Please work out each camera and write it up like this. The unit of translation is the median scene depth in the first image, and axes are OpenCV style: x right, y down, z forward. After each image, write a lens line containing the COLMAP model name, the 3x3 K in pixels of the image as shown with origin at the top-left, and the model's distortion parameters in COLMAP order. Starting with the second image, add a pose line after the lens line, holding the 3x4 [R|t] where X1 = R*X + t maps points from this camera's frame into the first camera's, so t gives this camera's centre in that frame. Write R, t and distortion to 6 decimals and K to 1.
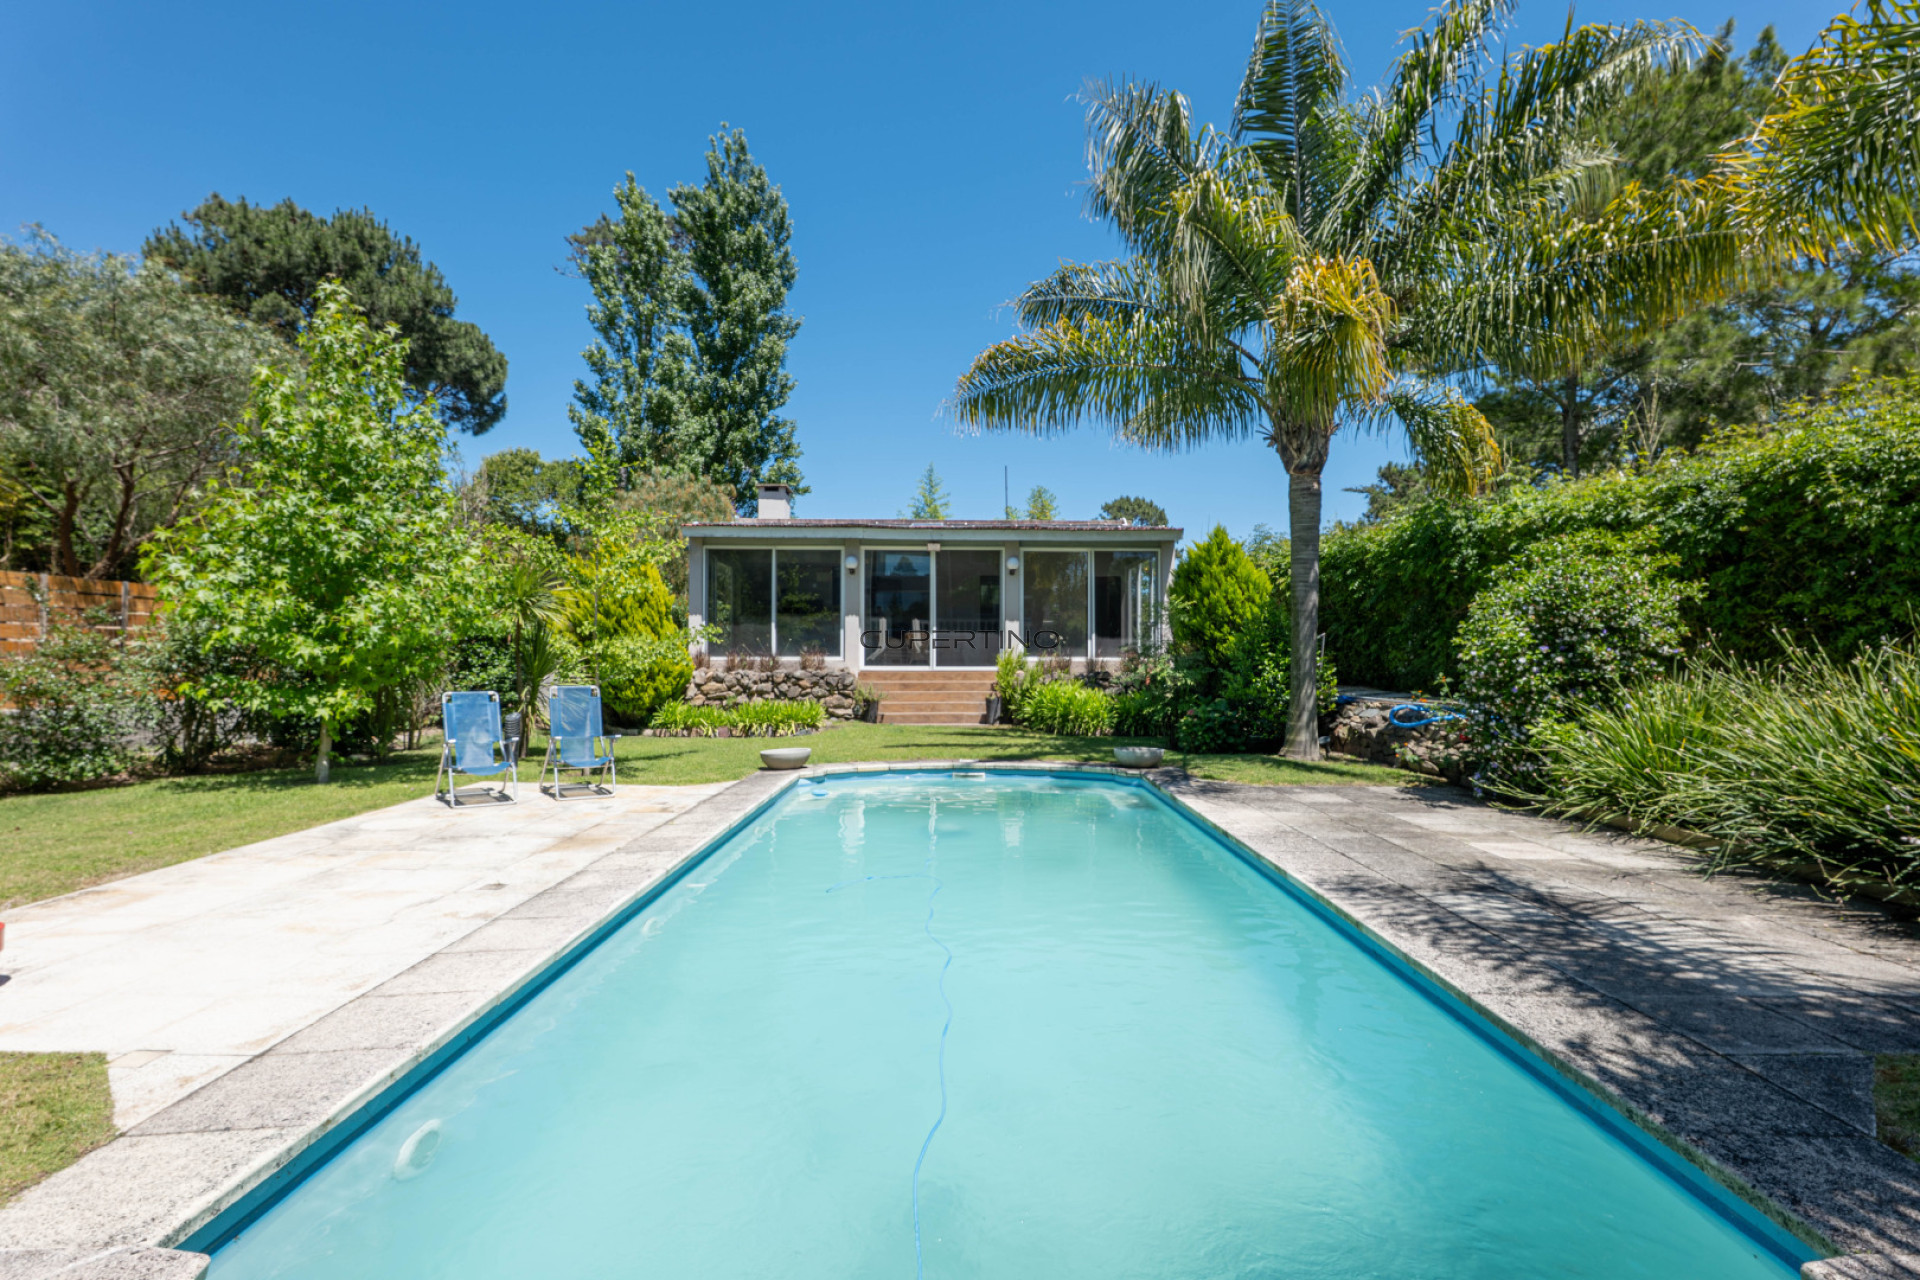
lens RADIAL K [[885.3, 0, 966.3], [0, 885.3, 642.1], [0, 0, 1]] dist [0.003623, 0.000163]
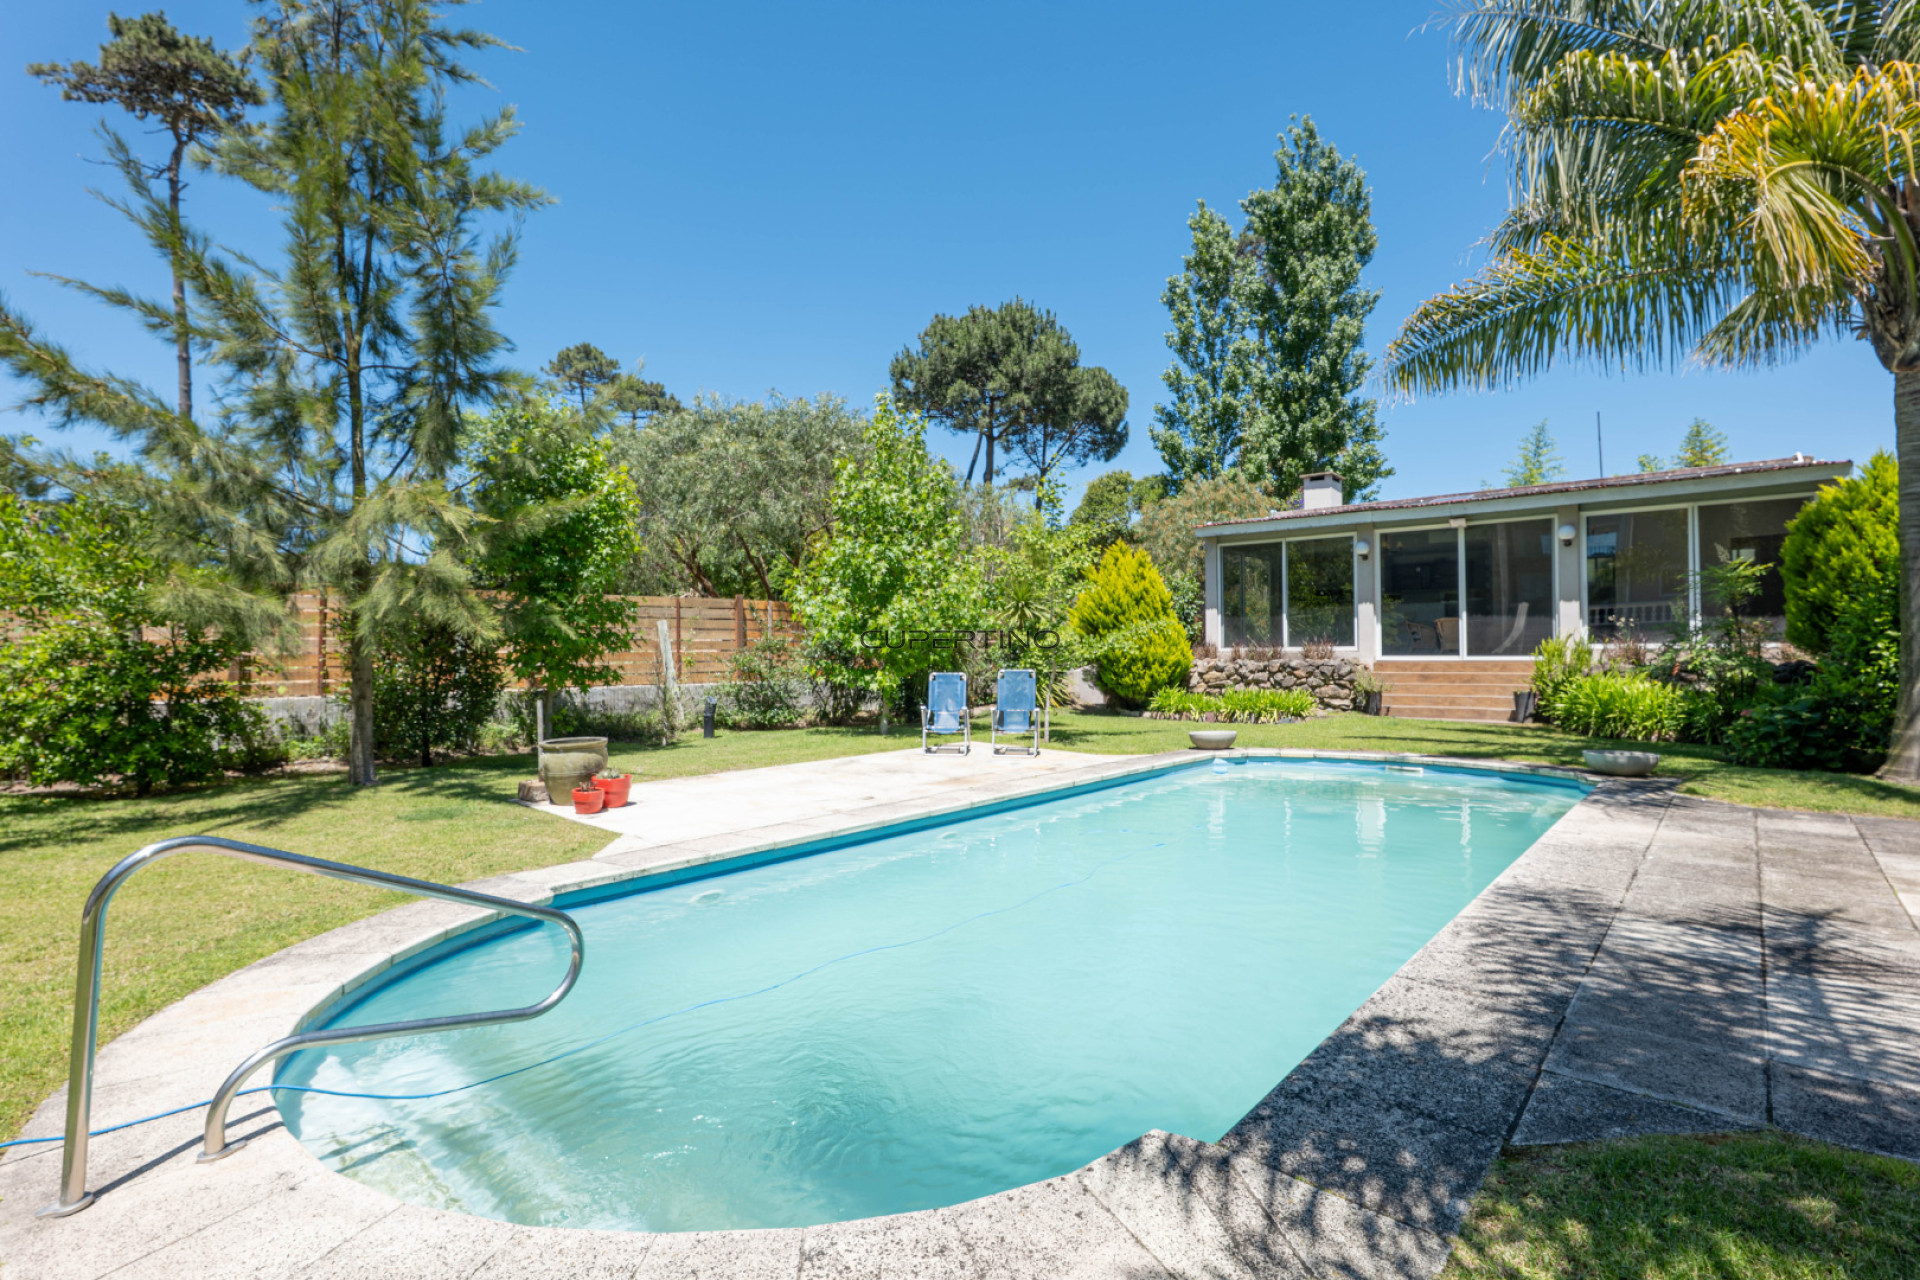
lens RADIAL K [[885.3, 0, 966.3], [0, 885.3, 642.1], [0, 0, 1]] dist [0.003623, 0.000163]
pose [[0.754982, -0.015555, -0.655561, 0.256571], [0.018901, 0.999819, -0.001957, 0.008477], [0.655473, -0.010914, 0.755140, -0.007382]]
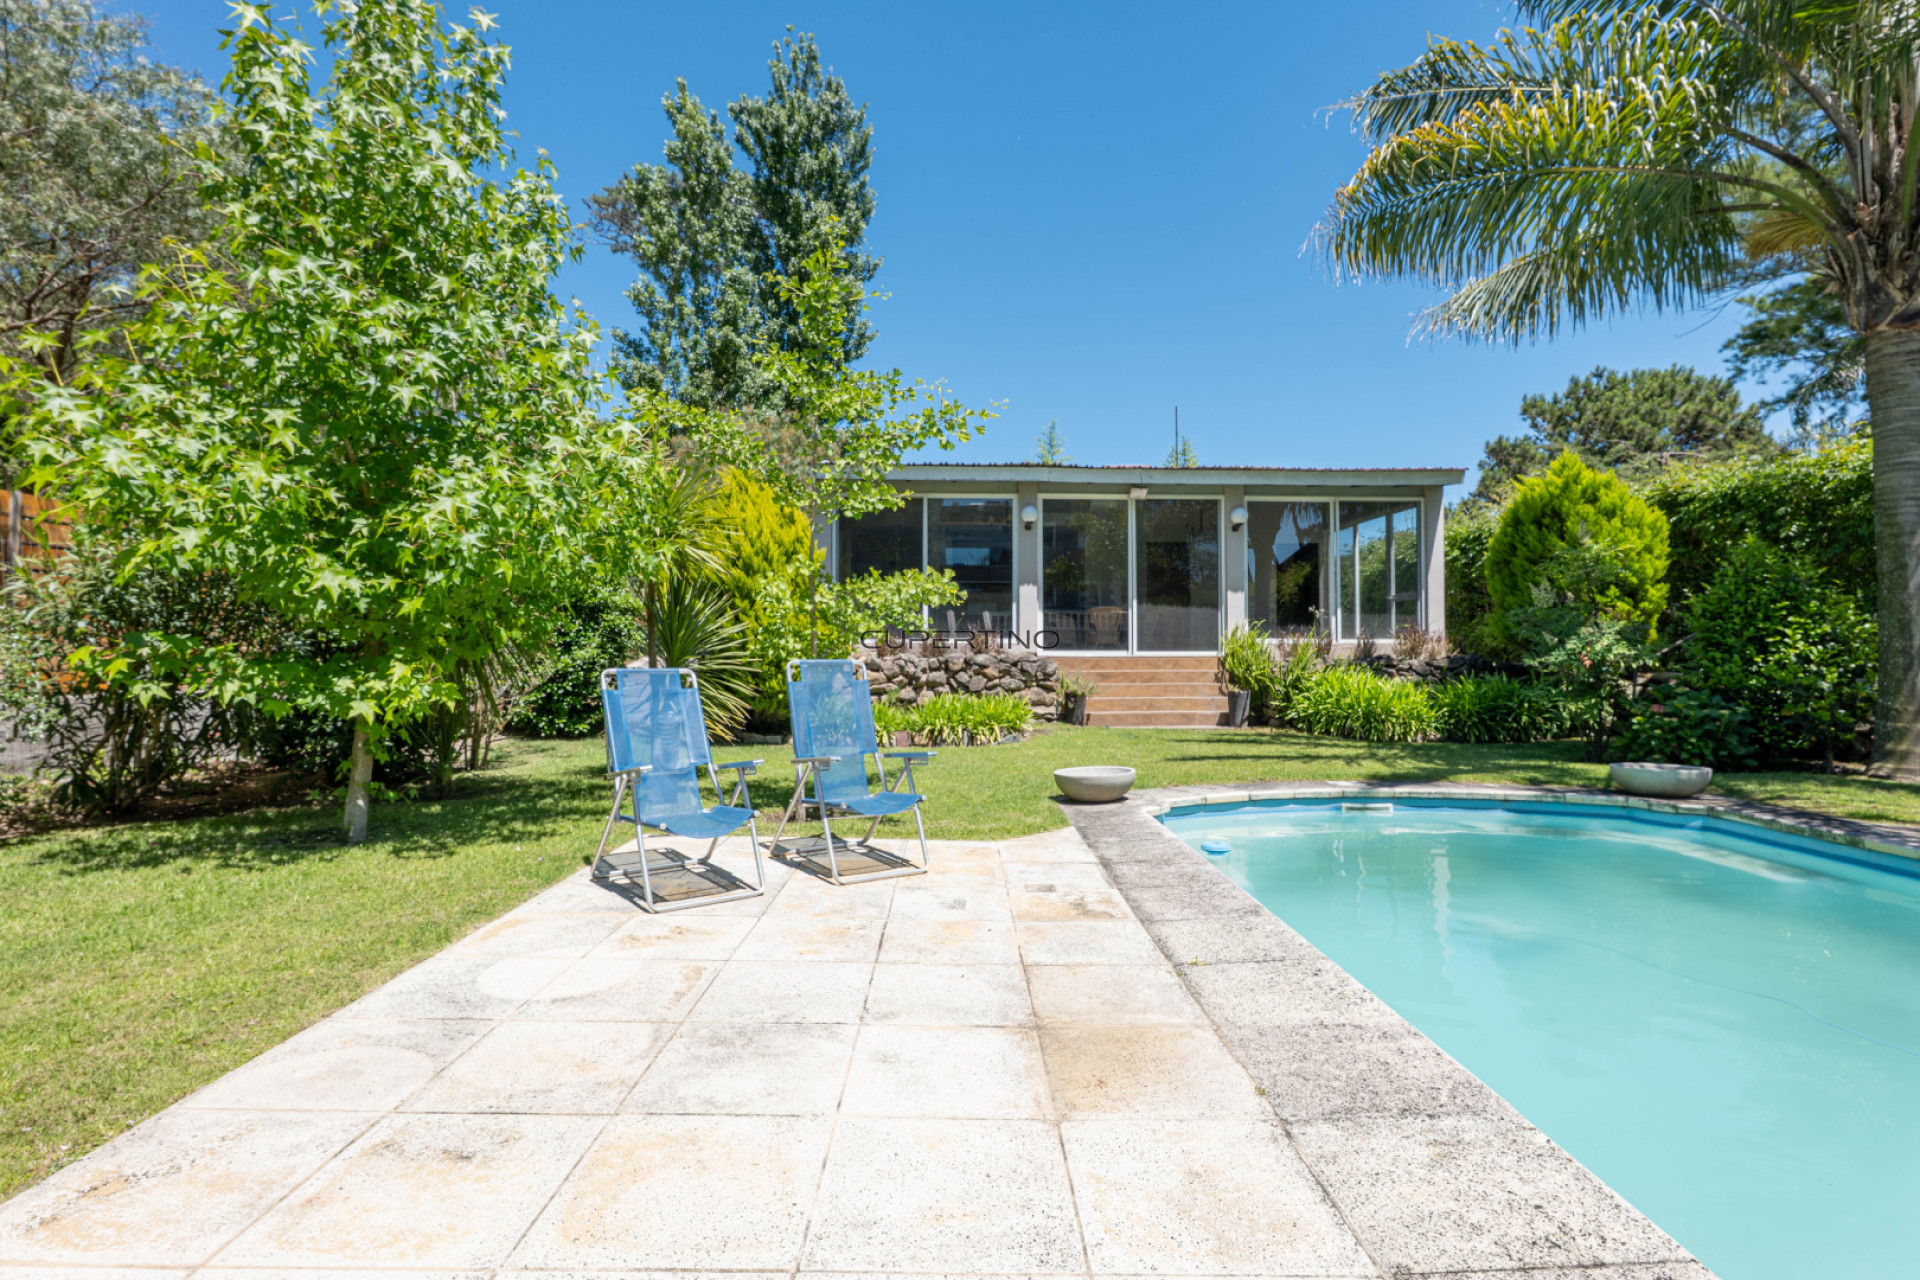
lens RADIAL K [[896.1, 0, 979.3], [0, 896.1, 637.5], [0, 0, 1]] dist [-0.000431, 0.000136]
pose [[0.999944, -0.002309, 0.010334, -0.268750], [0.002370, 0.999980, -0.005895, 0.030133], [-0.010320, 0.005920, 0.999929, 0.343380]]
